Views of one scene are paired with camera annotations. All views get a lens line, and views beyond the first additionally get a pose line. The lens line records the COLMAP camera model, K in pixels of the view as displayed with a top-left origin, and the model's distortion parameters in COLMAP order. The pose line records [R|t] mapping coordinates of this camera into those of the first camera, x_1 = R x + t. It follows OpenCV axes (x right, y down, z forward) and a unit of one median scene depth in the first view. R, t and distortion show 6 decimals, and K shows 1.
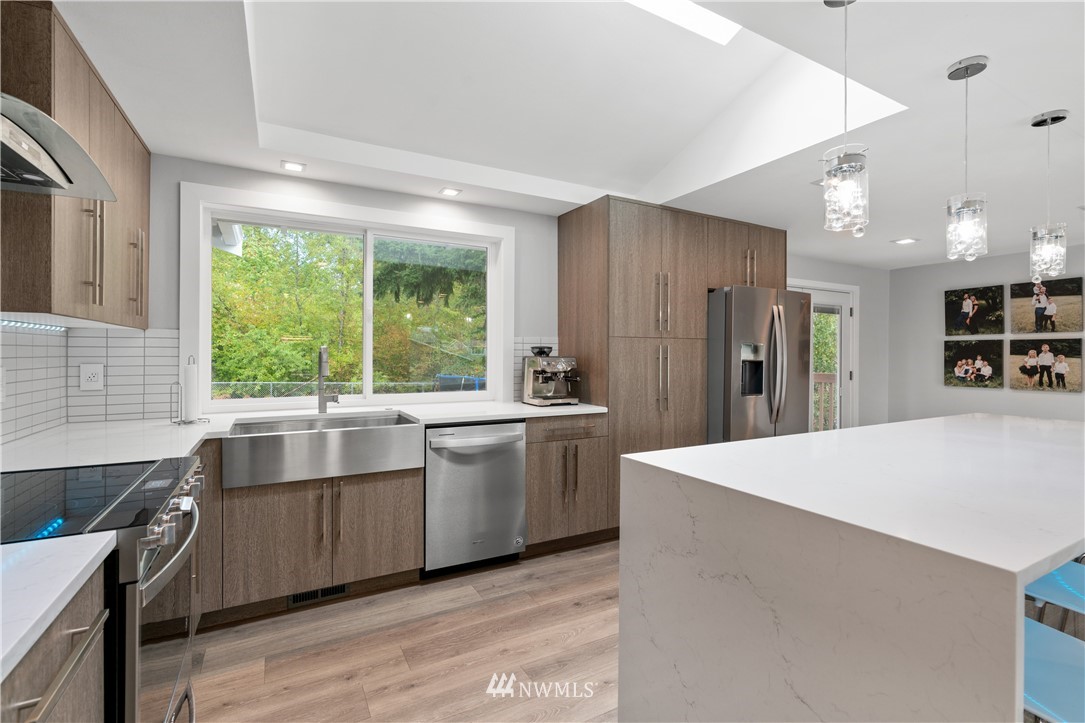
lens RADIAL K [[495.2, 0, 542.5], [0, 495.2, 361.5], [0, 0, 1]] dist [-0.002220, 0.000460]
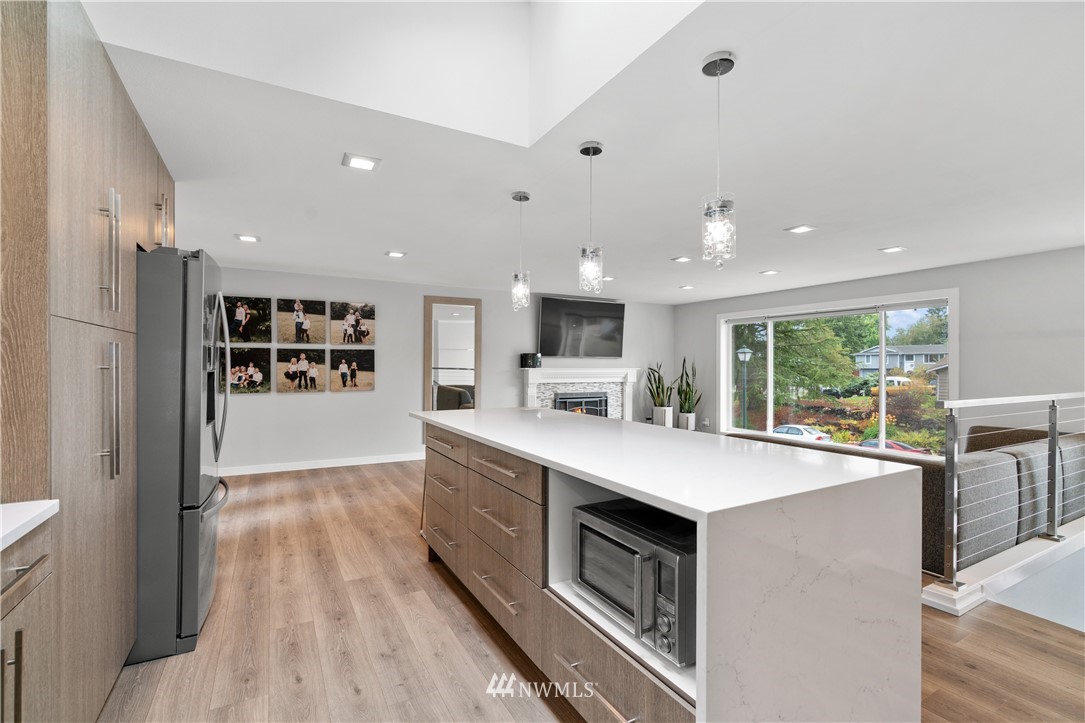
lens RADIAL K [[495.2, 0, 542.5], [0, 495.2, 361.5], [0, 0, 1]] dist [-0.002220, 0.000460]
pose [[-0.000971, 0.001165, 0.999999, -0.180237], [0.011466, 0.999934, -0.001153, -0.006821], [-0.999934, 0.011465, -0.000984, 0.427166]]
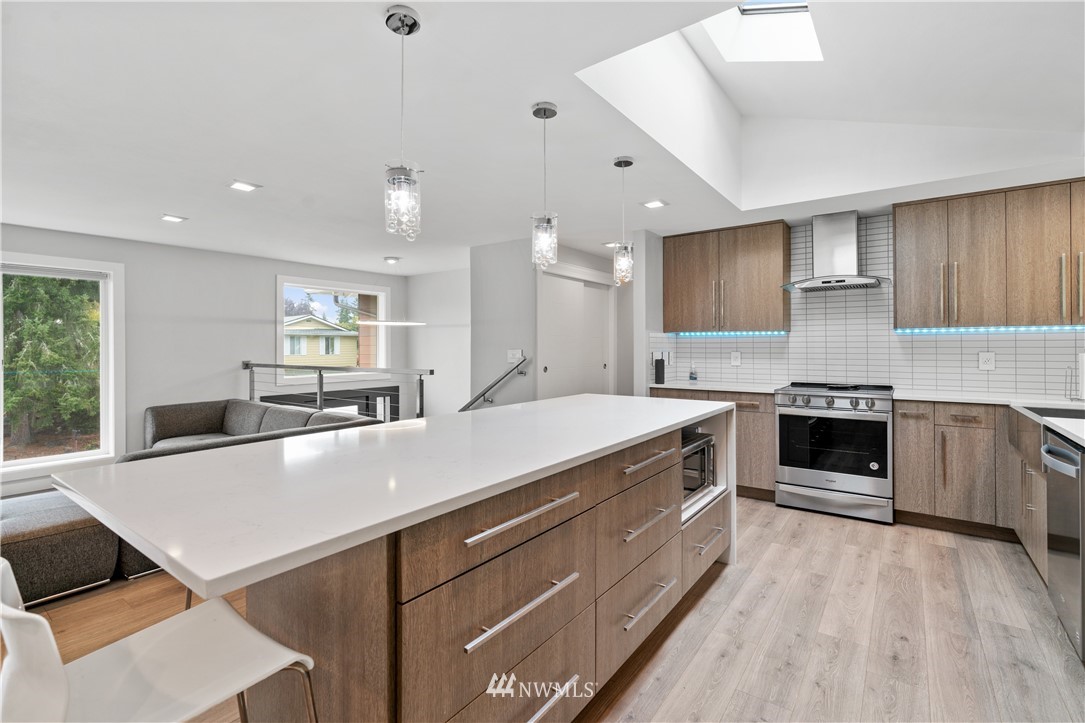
lens RADIAL K [[497.2, 0, 546.9], [0, 497.2, 346.3], [0, 0, 1]] dist [-0.001724, 0.001339]
pose [[-0.905101, -0.000378, -0.425196, 0.524958], [-0.003705, 0.999969, 0.006999, -0.007654], [0.425180, 0.007910, -0.905074, 0.801881]]
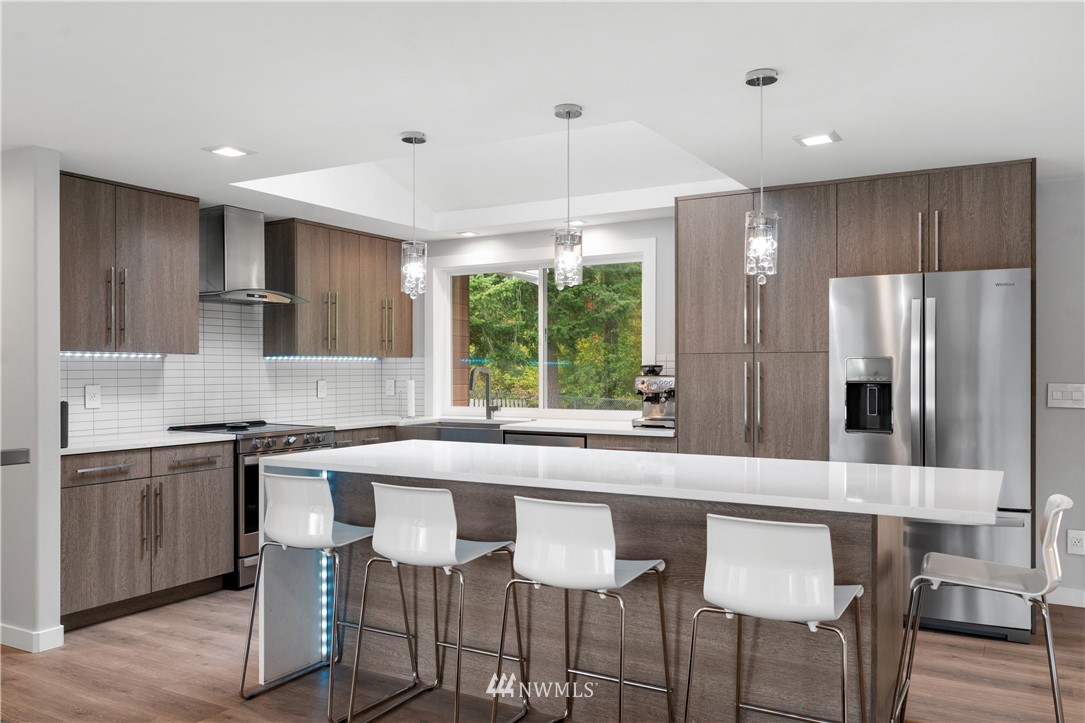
lens RADIAL K [[848.7, 0, 549.9], [0, 848.7, 369.1], [0, 0, 1]] dist [0.000330, -0.002352]
pose [[0.523254, -0.003215, -0.852170, 0.924852], [-0.006496, 0.999949, -0.007761, -0.005984], [0.852152, 0.009597, 0.523207, -0.005288]]
